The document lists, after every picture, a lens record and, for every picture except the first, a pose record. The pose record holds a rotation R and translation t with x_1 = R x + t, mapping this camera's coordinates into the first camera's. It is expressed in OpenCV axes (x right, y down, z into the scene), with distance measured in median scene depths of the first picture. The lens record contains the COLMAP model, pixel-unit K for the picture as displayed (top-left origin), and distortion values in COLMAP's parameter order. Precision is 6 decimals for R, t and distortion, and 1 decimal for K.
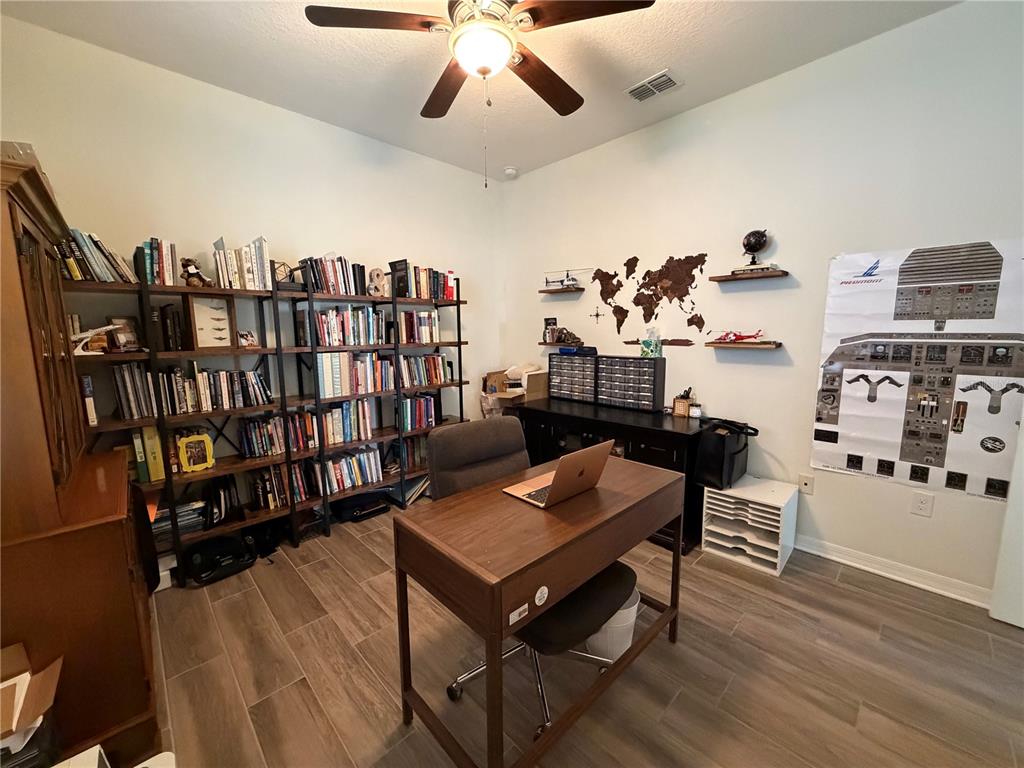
lens RADIAL K [[411.3, 0, 510.6], [0, 411.3, 383.1], [0, 0, 1]] dist [0.001738, 0.000462]
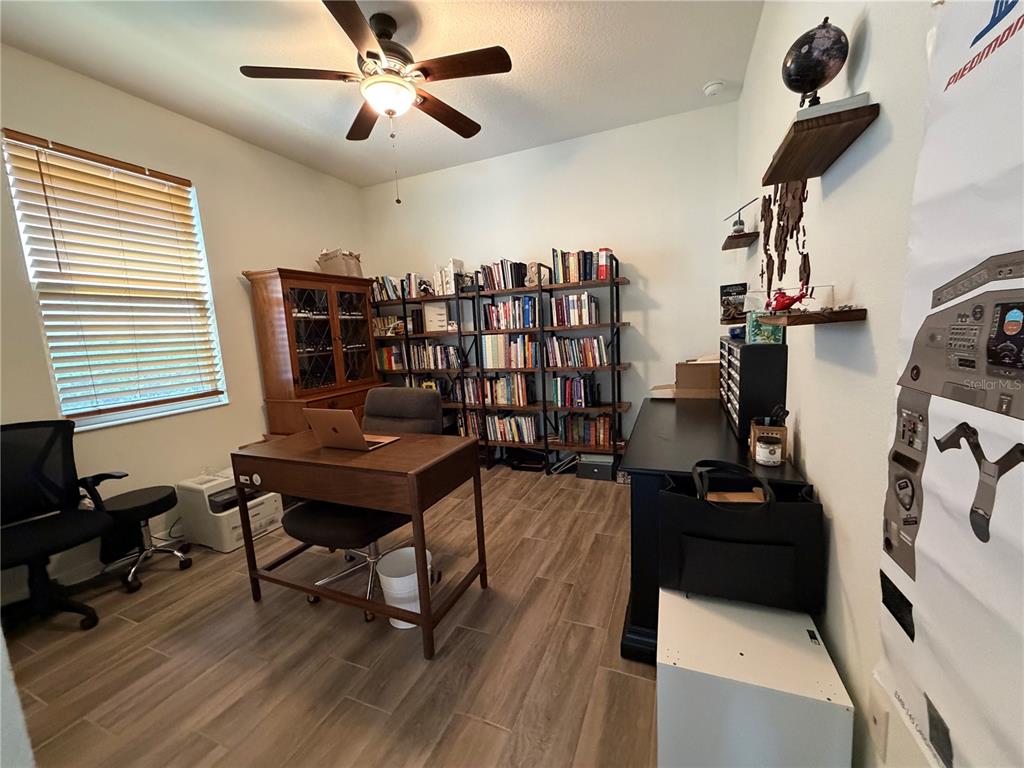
lens RADIAL K [[411.3, 0, 507.8], [0, 411.3, 386.2], [0, 0, 1]] dist [0.001738, 0.000462]
pose [[0.382374, 0.116544, -0.916628, 0.788287], [-0.070631, 0.992798, 0.096765, -0.039287], [0.921304, 0.027742, 0.387852, 0.513288]]
